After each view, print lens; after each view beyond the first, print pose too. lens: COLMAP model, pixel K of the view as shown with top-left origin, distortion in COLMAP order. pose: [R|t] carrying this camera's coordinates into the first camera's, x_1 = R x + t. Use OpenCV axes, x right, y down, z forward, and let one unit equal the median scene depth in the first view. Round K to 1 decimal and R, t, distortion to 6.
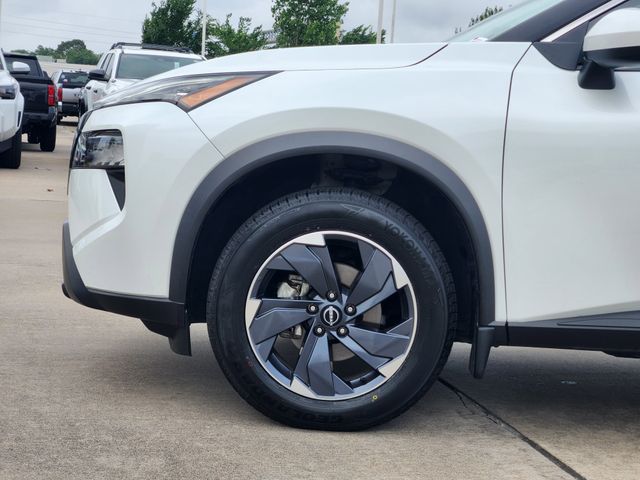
lens RADIAL K [[1187.3, 0, 319.1], [0, 1187.3, 241.5], [0, 0, 1]] dist [-0.024992, 0.000000]
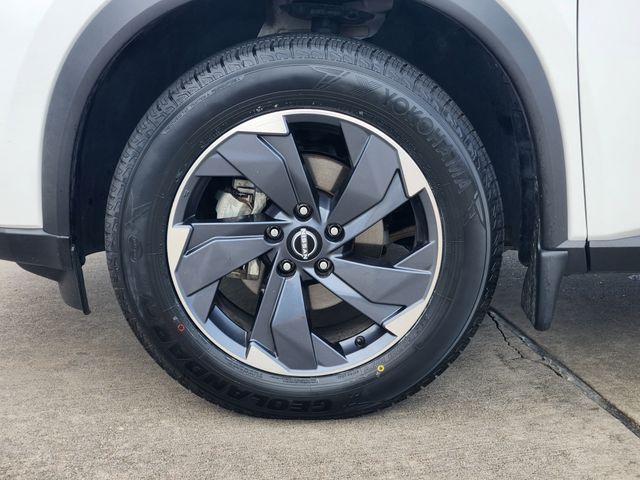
lens RADIAL K [[1187.3, 0, 308.6], [0, 1187.3, 204.0], [0, 0, 1]] dist [-0.024992, 0.000000]
pose [[0.997972, -0.058522, 0.025028, -0.002053], [0.054741, 0.989785, 0.131637, -0.040793], [-0.032476, -0.130000, 0.990982, 0.382823]]
